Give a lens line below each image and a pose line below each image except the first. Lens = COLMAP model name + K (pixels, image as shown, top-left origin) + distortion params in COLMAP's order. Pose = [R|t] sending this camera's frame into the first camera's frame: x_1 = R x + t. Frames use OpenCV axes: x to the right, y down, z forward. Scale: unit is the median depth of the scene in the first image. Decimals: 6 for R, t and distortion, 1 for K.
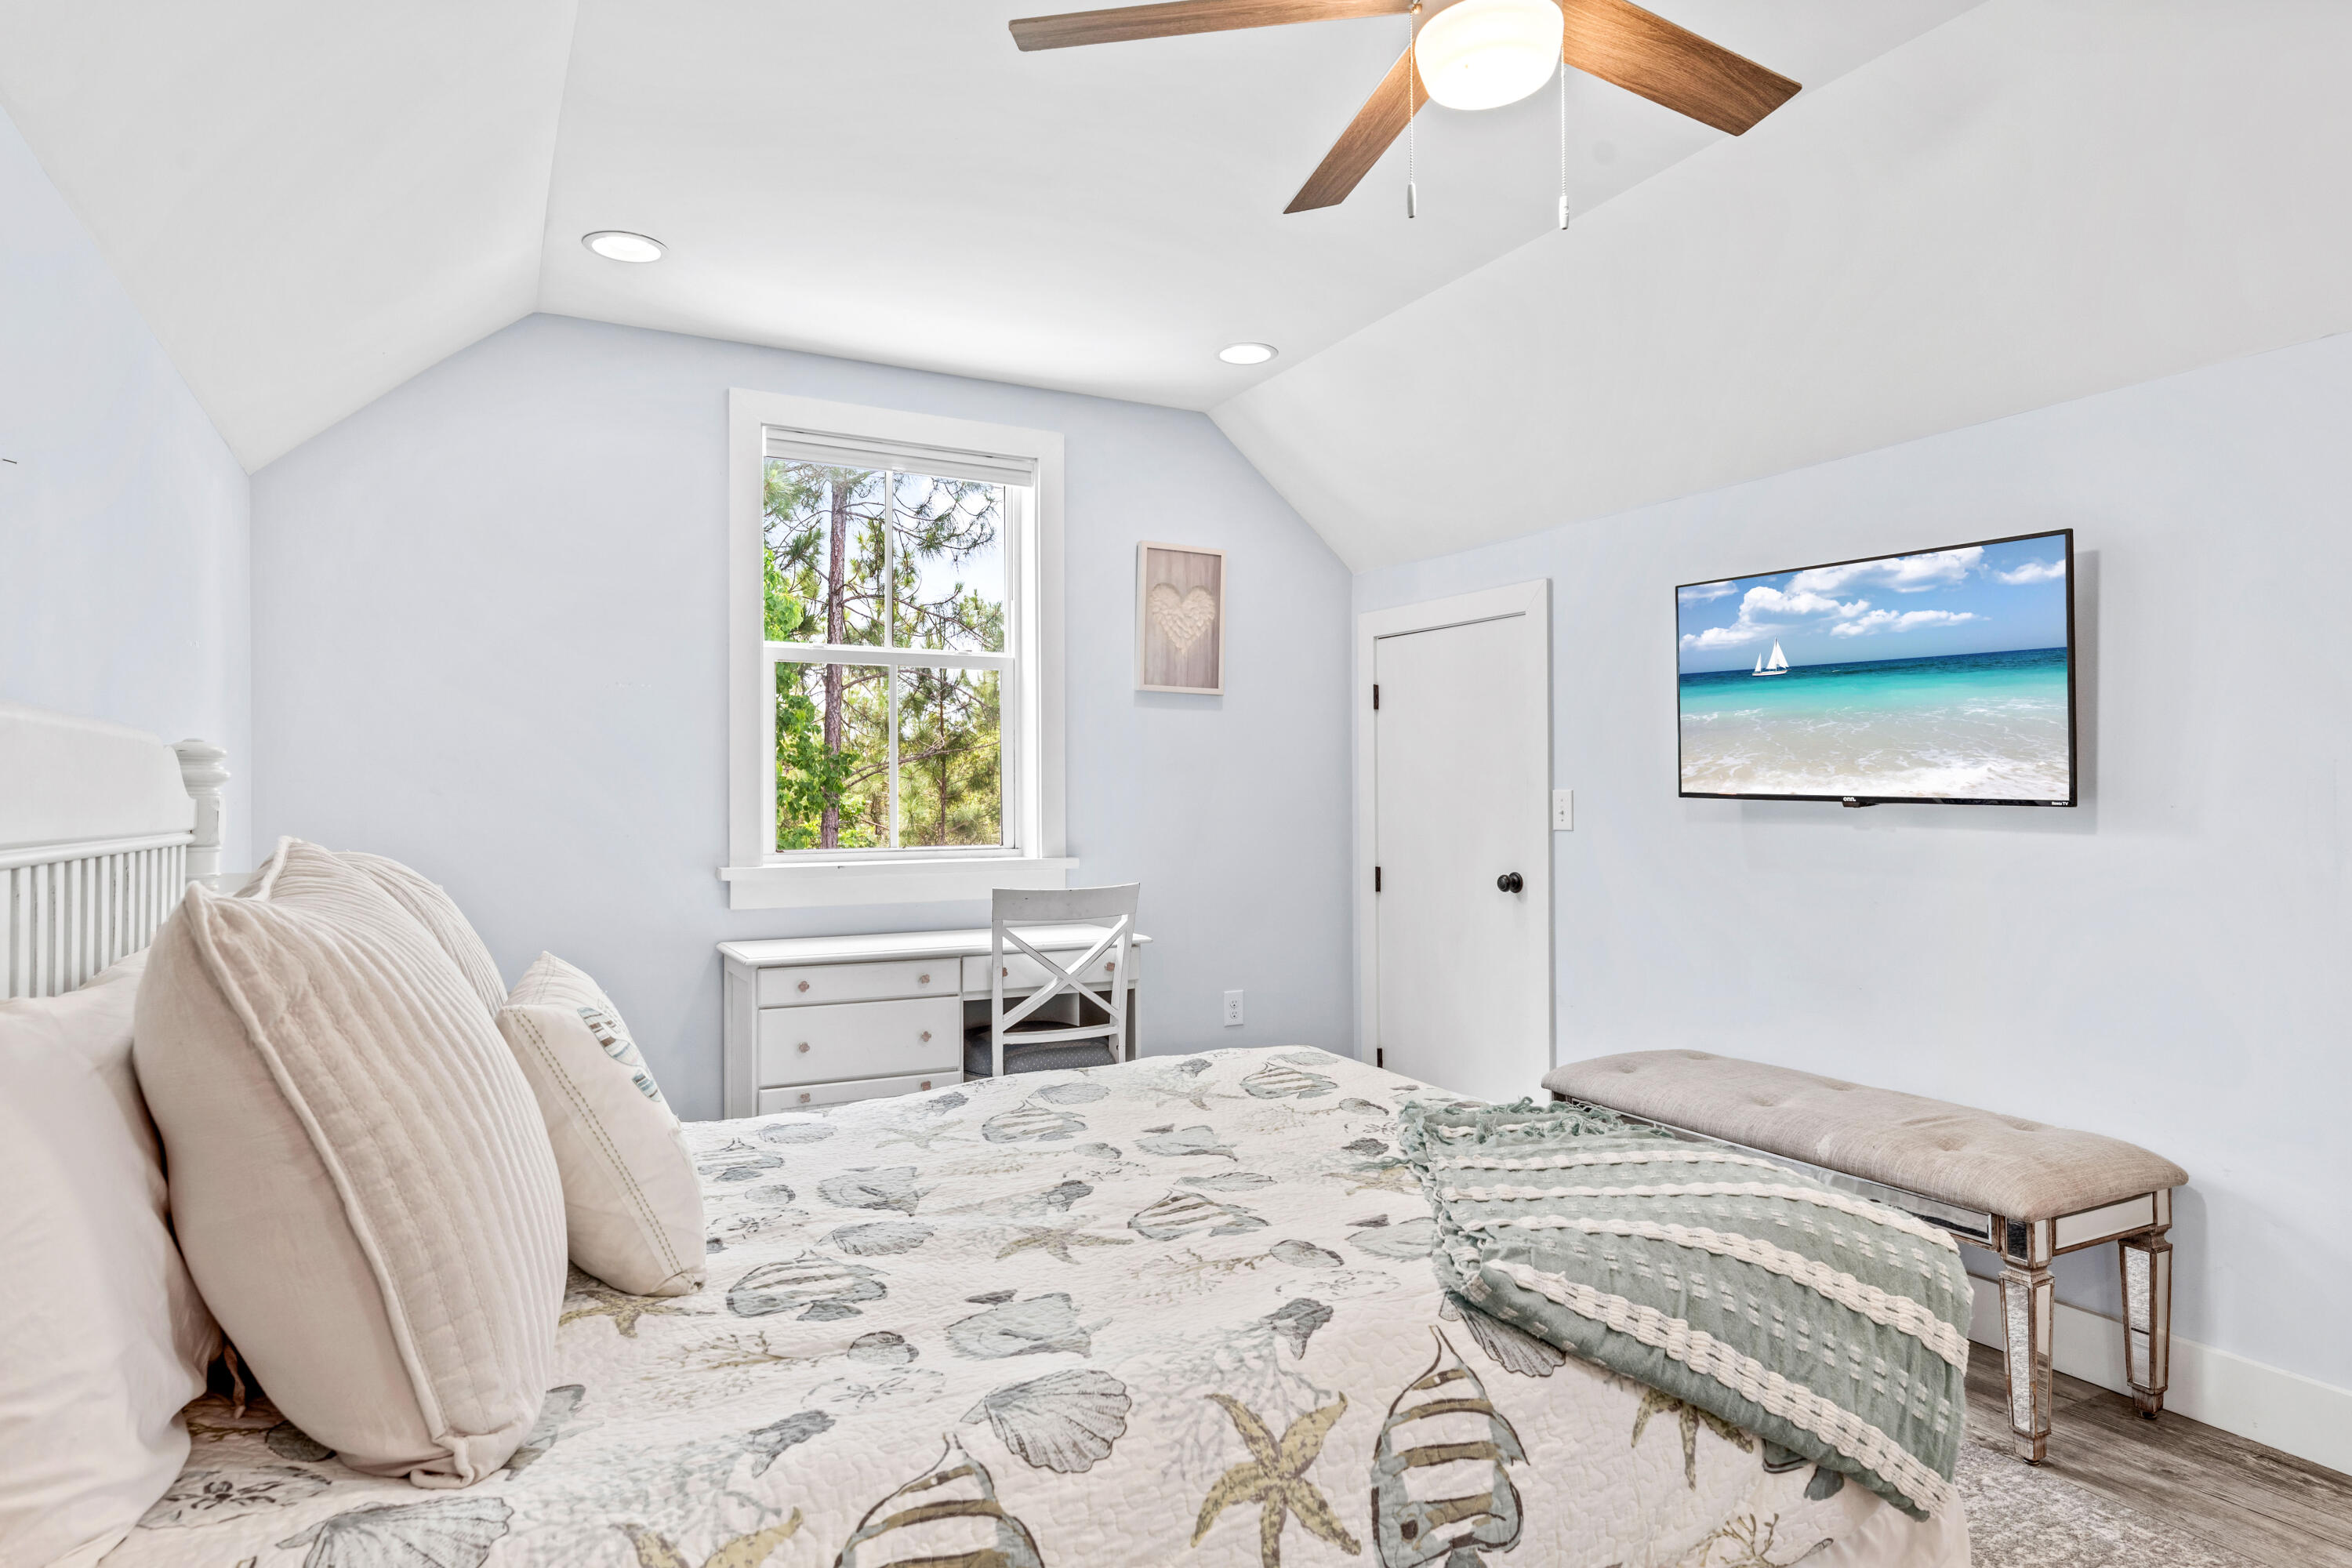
lens RADIAL K [[1357.5, 0, 1219.8], [0, 1357.5, 788.2], [0, 0, 1]] dist [-0.002434, -0.000564]
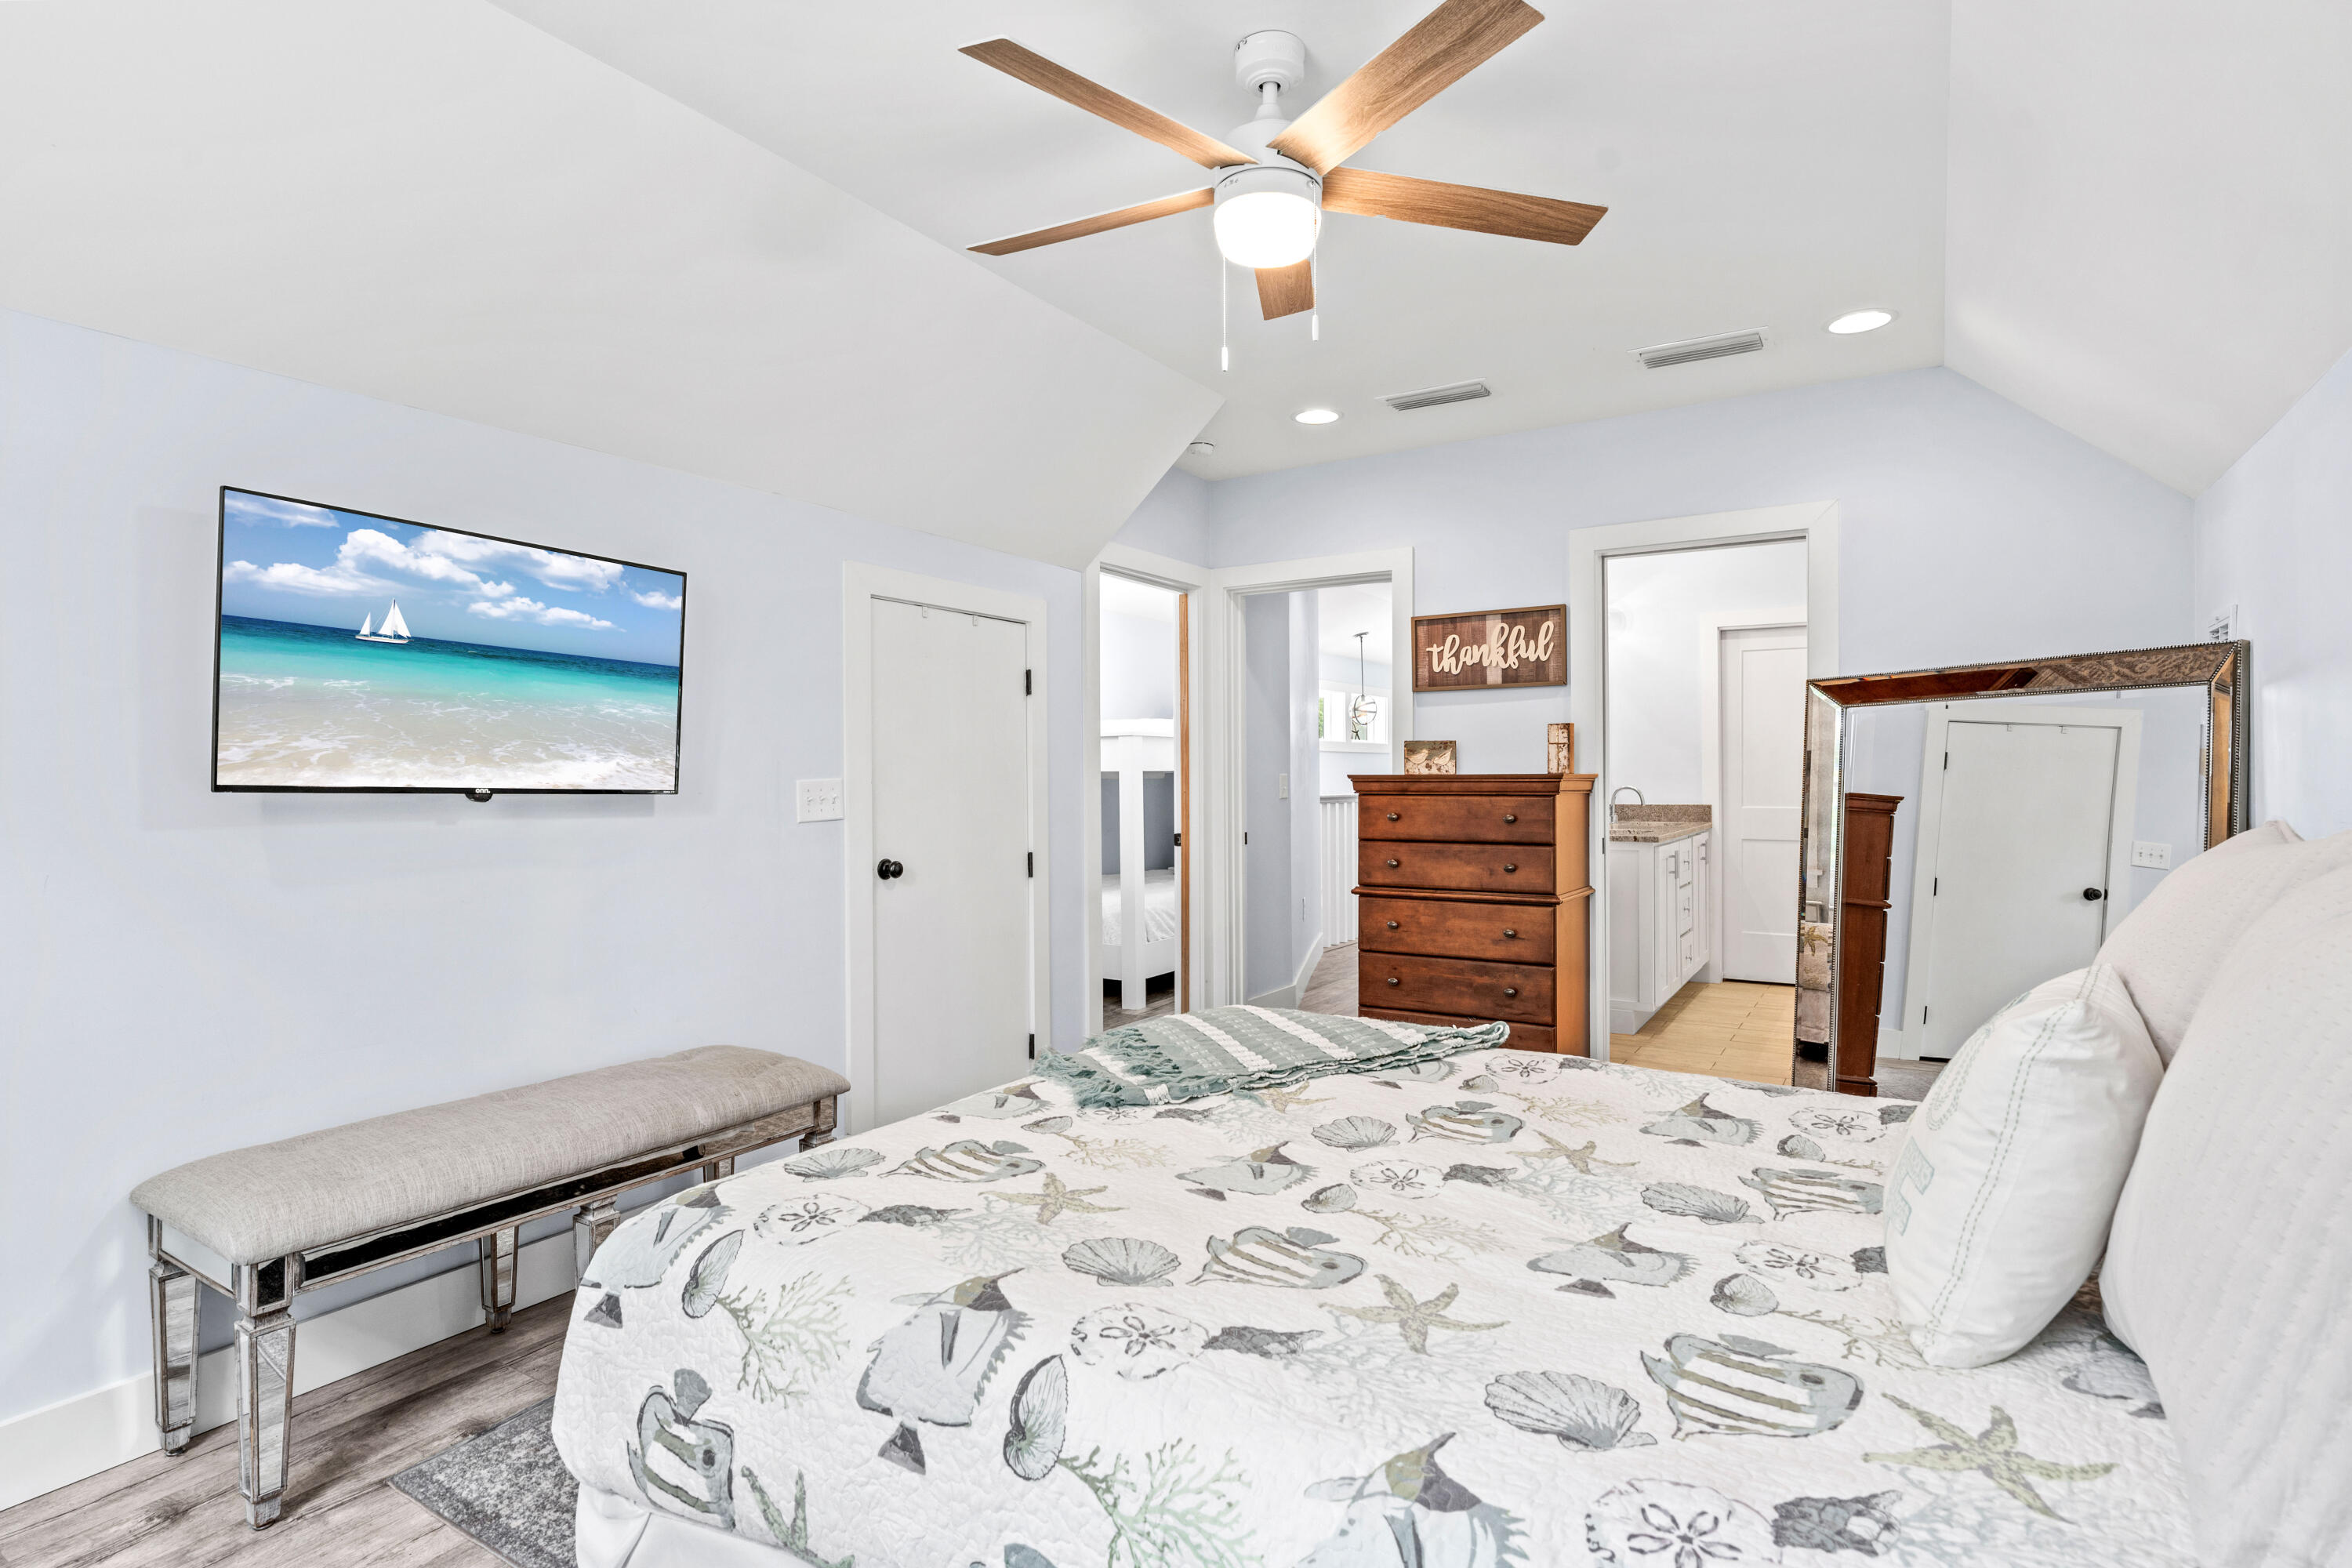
lens RADIAL K [[1170.6, 0, 1162.6], [0, 1170.6, 766.2], [0, 0, 1]] dist [0.000580, 0.000644]
pose [[-0.452129, 0.014771, 0.891830, -0.460009], [0.001642, 0.999875, -0.015727, 0.003950], [-0.891951, -0.005646, -0.452097, 0.945428]]
